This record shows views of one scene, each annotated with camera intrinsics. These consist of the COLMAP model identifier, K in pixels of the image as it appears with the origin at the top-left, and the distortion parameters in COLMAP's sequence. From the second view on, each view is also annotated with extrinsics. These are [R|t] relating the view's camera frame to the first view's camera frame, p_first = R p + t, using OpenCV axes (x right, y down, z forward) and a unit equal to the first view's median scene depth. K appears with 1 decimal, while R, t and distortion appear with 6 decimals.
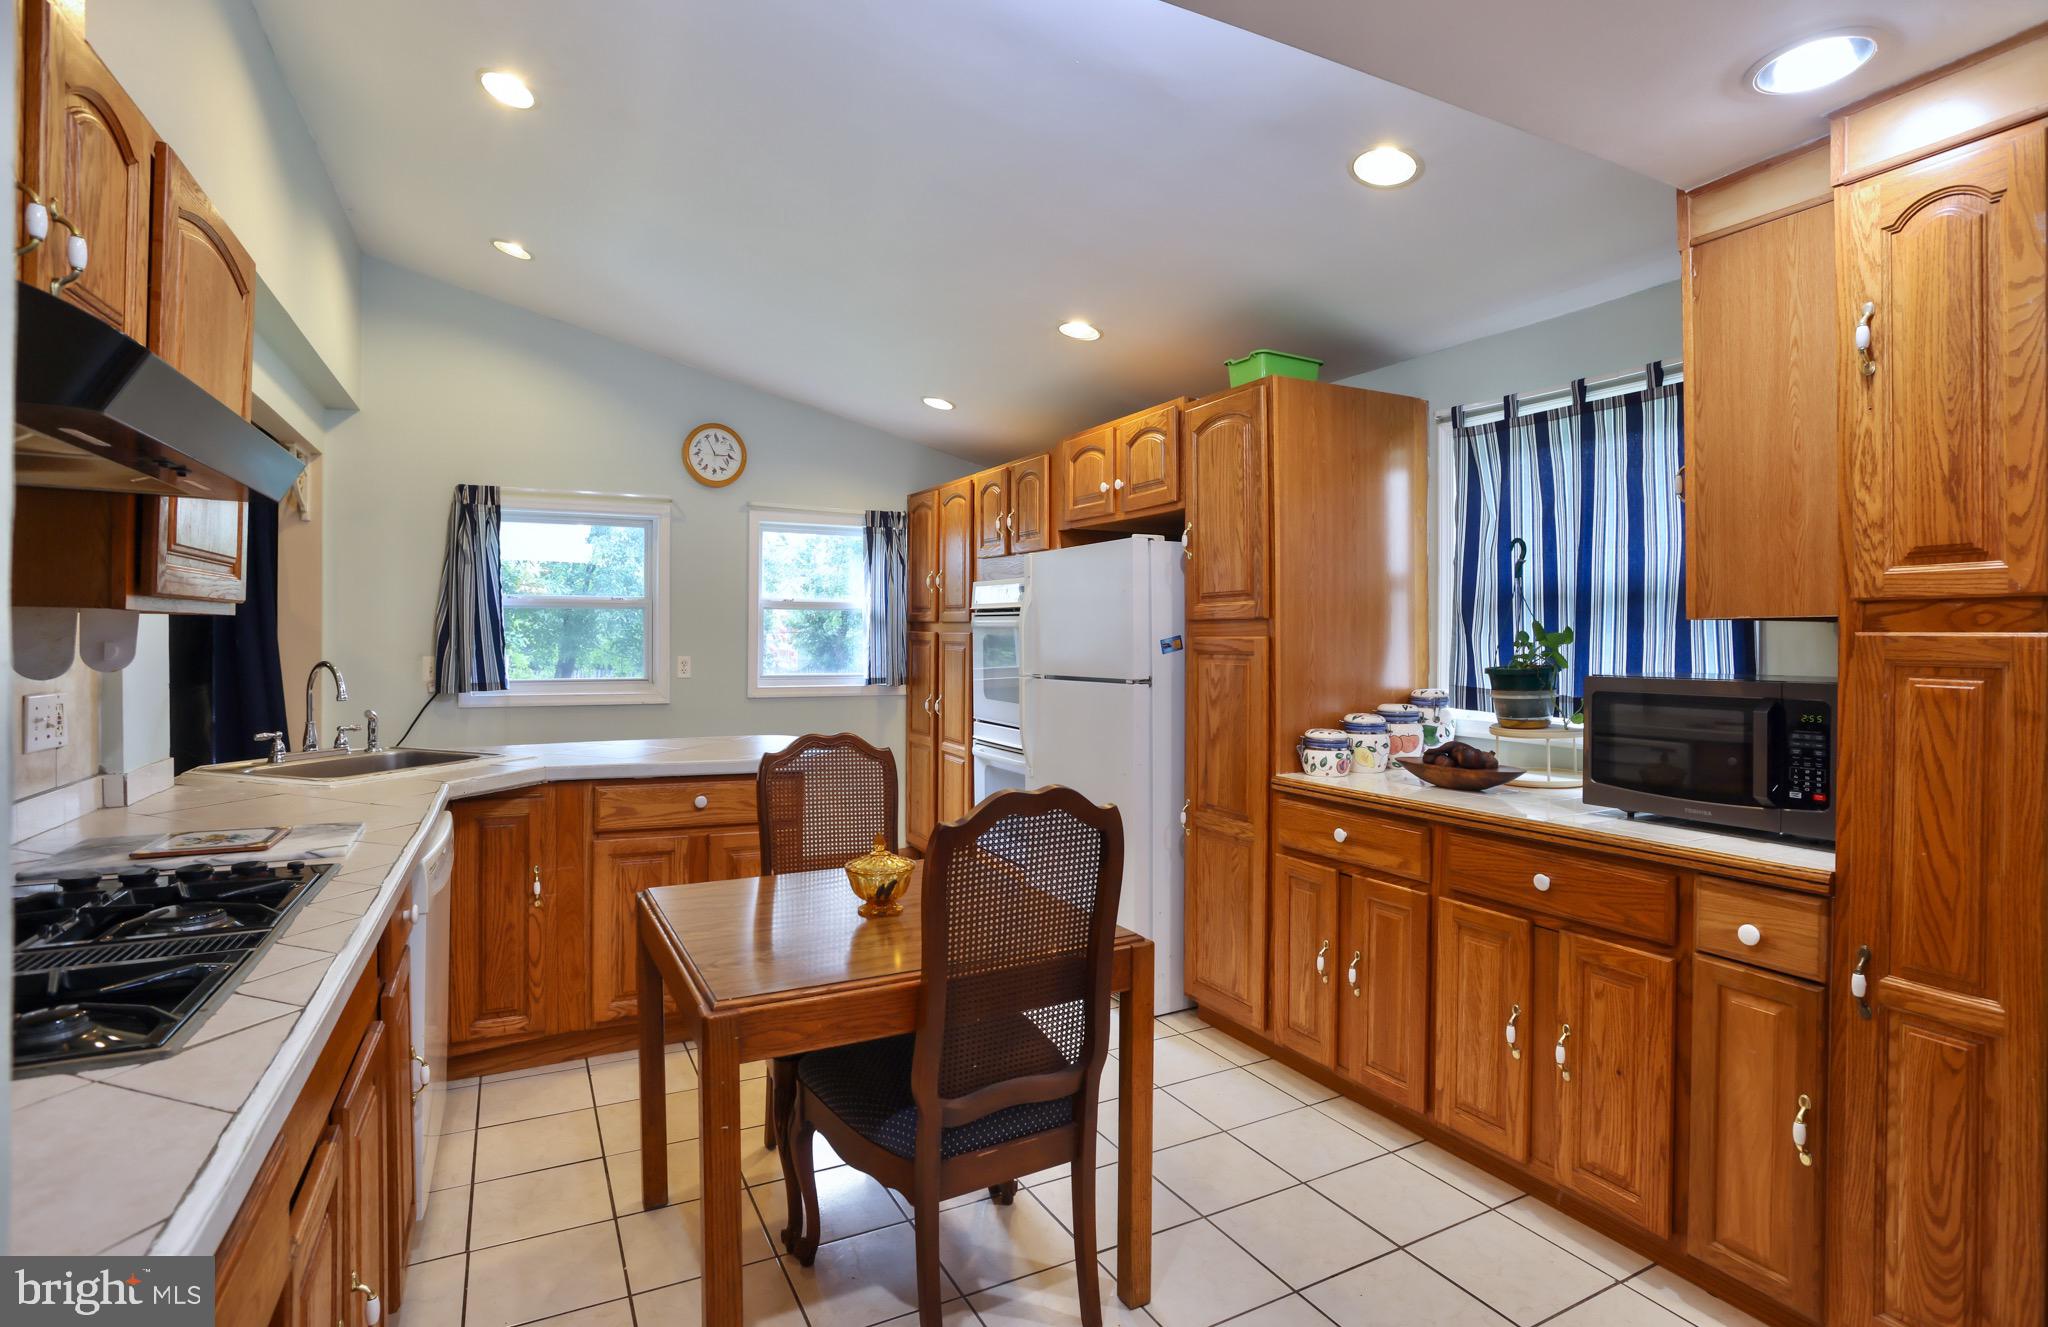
lens RADIAL K [[1001.8, 0, 1023.0], [0, 1001.8, 639.3], [0, 0, 1]] dist [-0.084871, 0.041346]
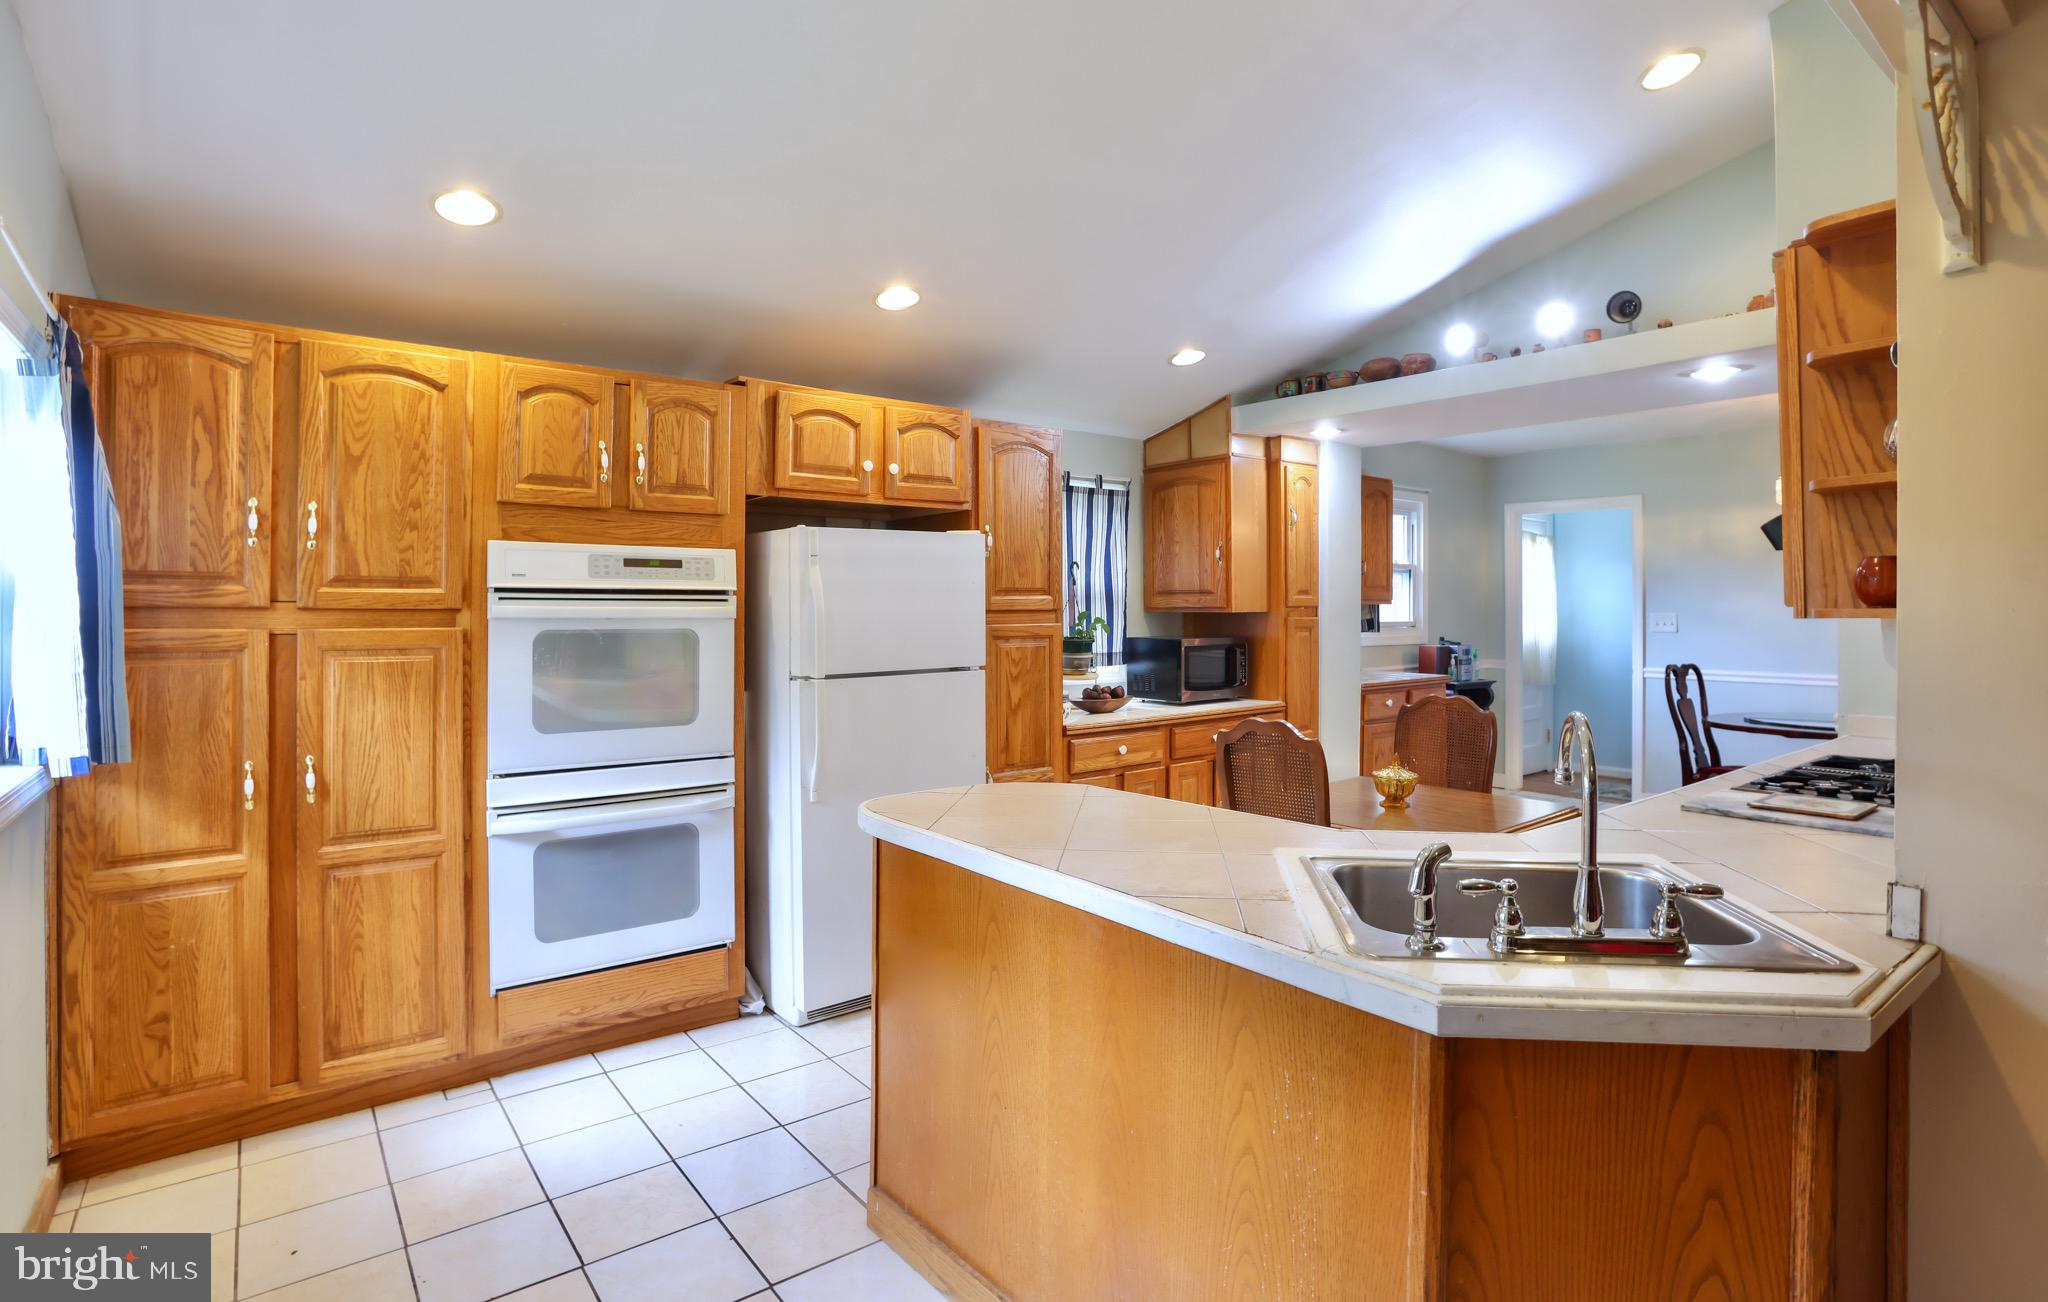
lens RADIAL K [[1020.0, 0, 1024.0], [0, 1020.0, 596.9], [0, 0, 1]] dist [-0.092606, 0.037866]
pose [[-0.183308, 0.007734, 0.983025, -1.221834], [0.004763, 0.999964, -0.006979, -0.032225], [-0.983044, 0.003403, -0.183338, 1.443133]]
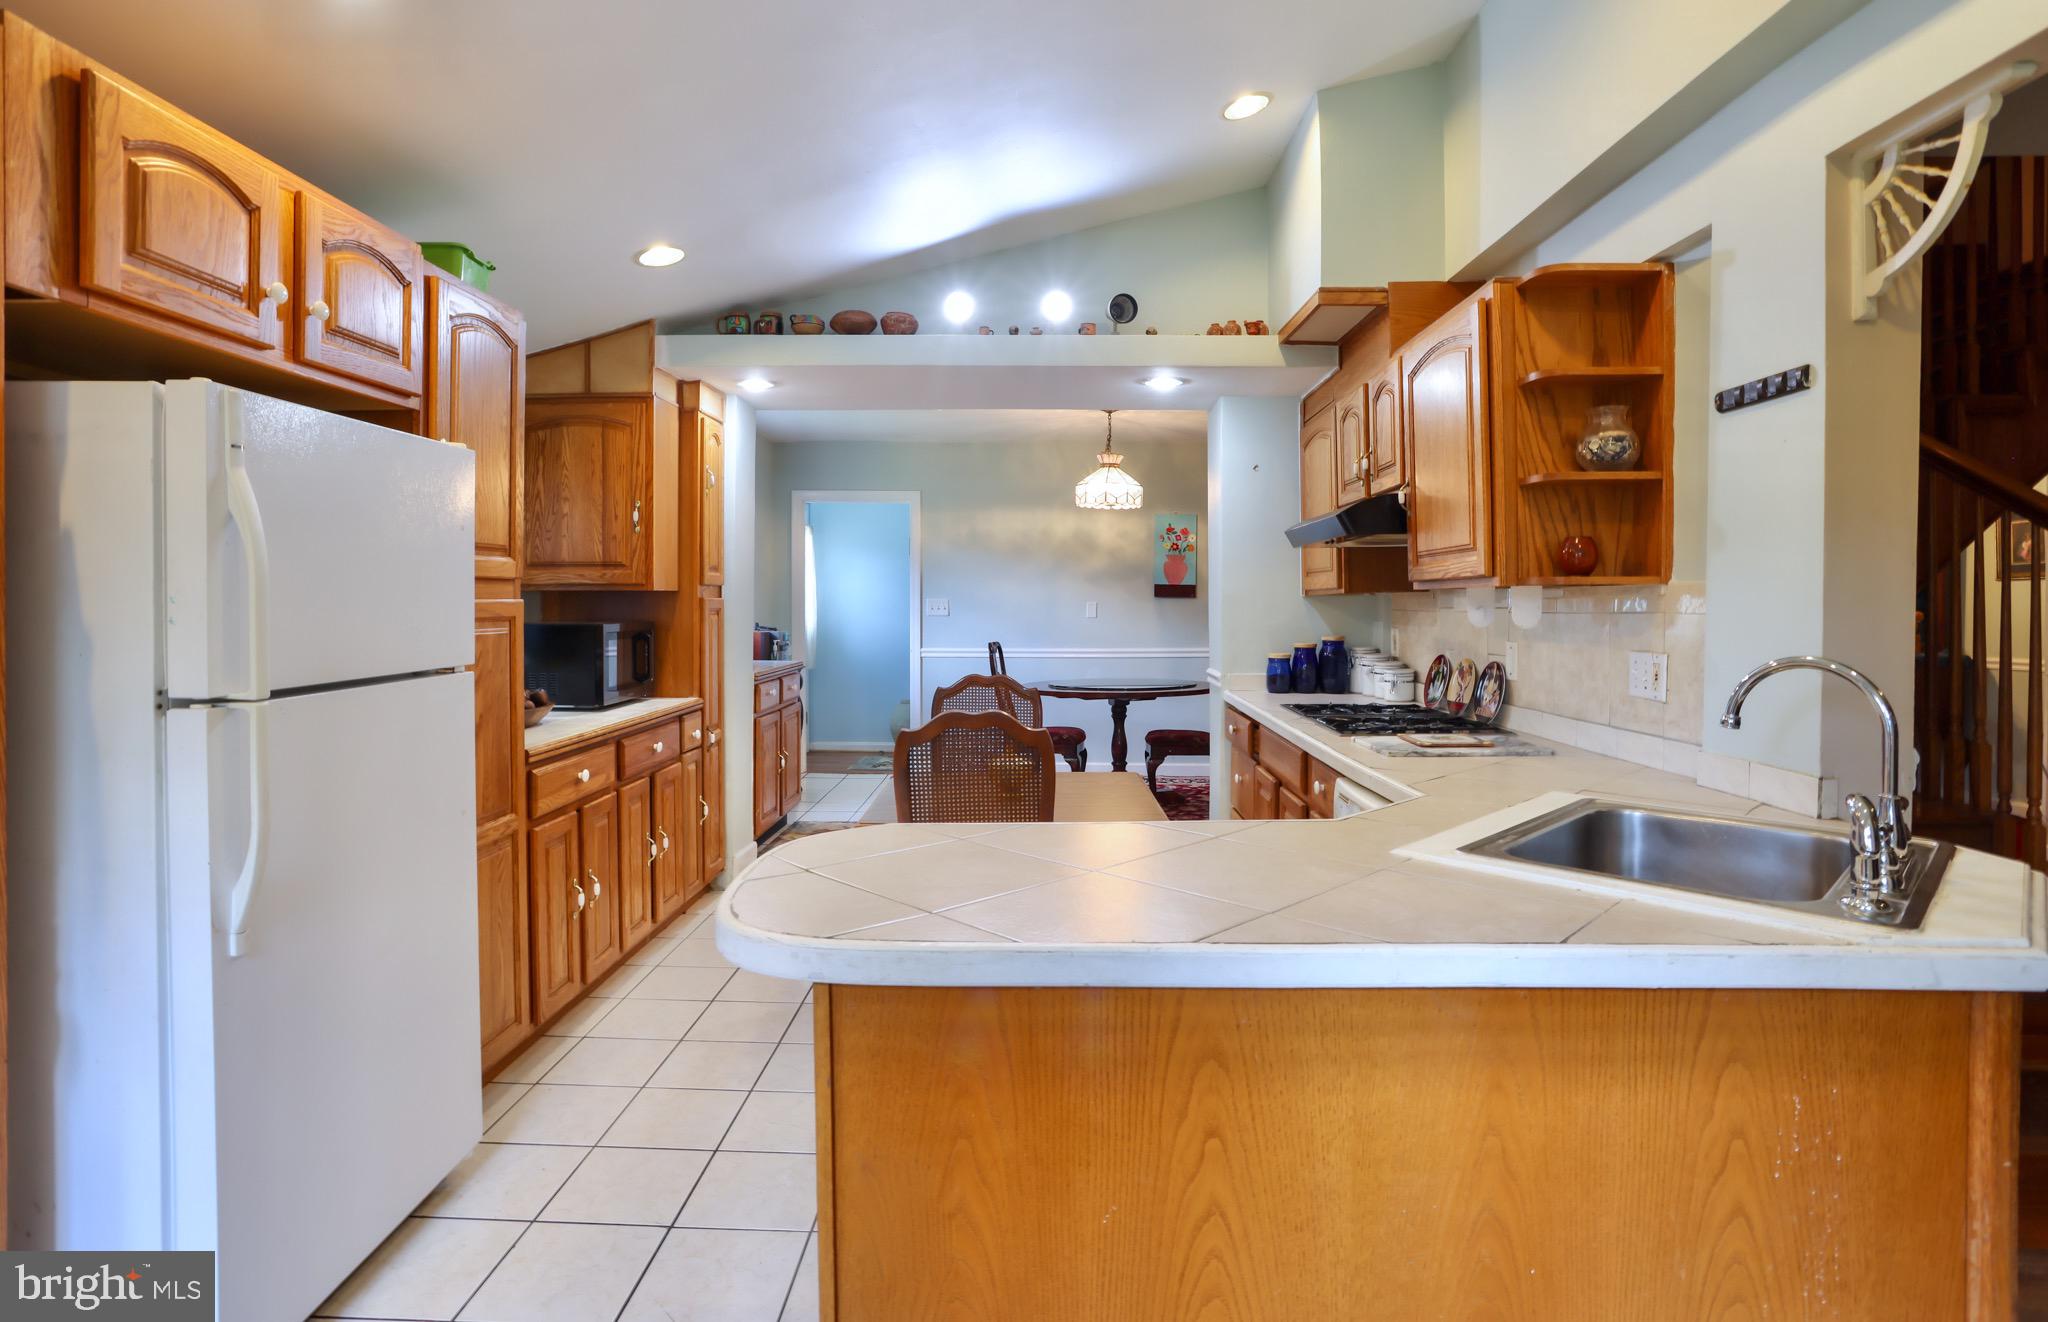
lens RADIAL K [[996.3, 0, 1017.9], [0, 996.3, 612.7], [0, 0, 1]] dist [-0.065535, 0.024269]
pose [[-0.877437, -0.009188, 0.479603, -0.642470], [-0.002974, 0.999902, 0.013713, -0.004504], [-0.479682, 0.010606, -0.877378, 1.740323]]
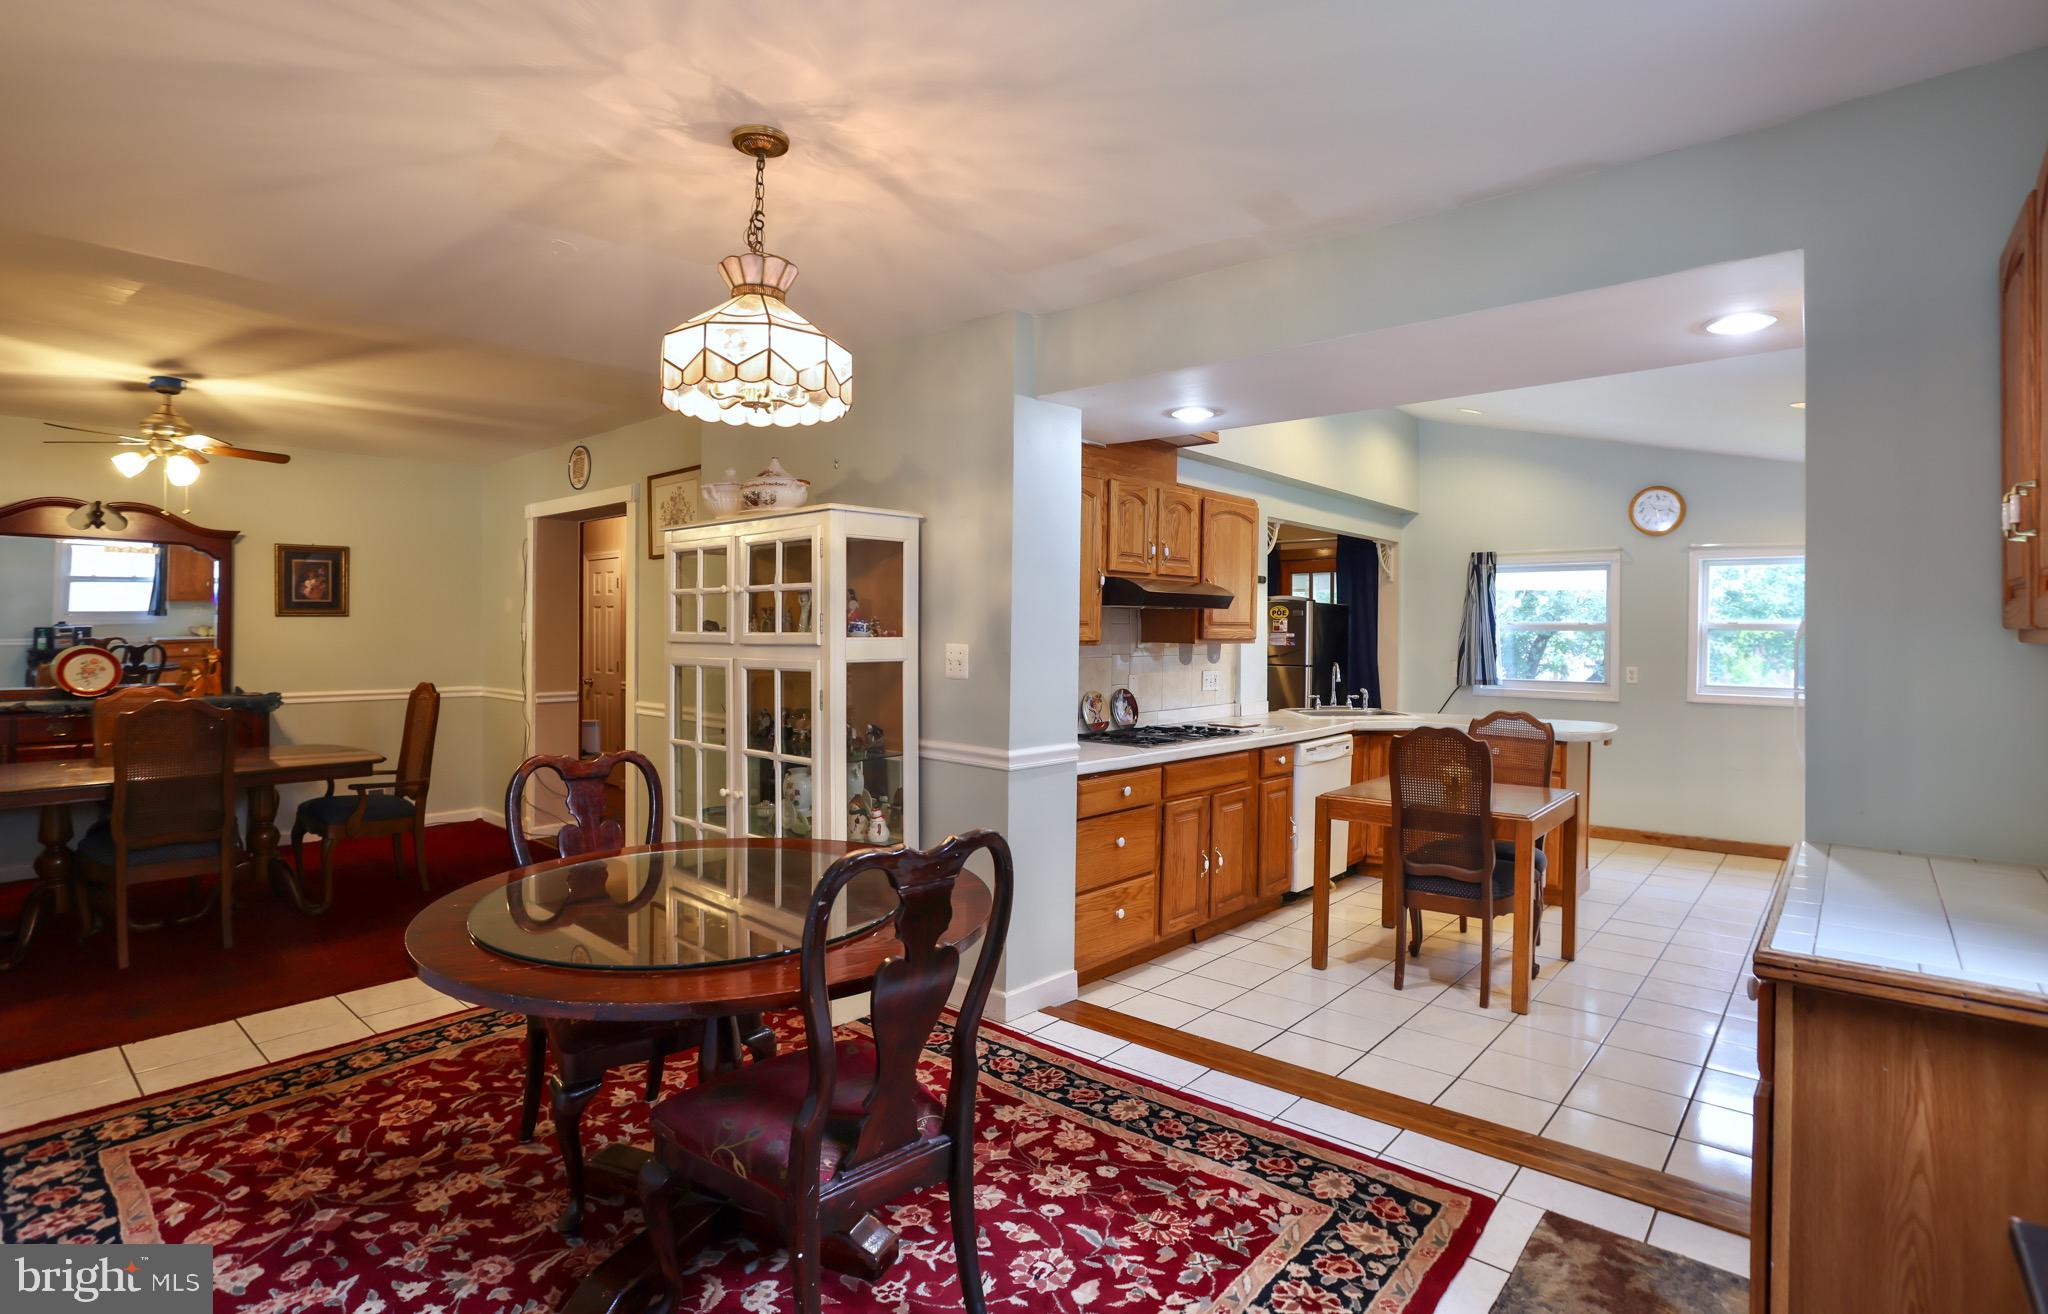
lens RADIAL K [[992.7, 0, 1035.8], [0, 992.7, 640.5], [0, 0, 1]] dist [-0.065929, 0.028819]
pose [[0.377358, 0.006535, -0.926044, 1.064608], [-0.010974, 0.999936, 0.002585, -0.024311], [0.926002, 0.009187, 0.377406, -0.415244]]
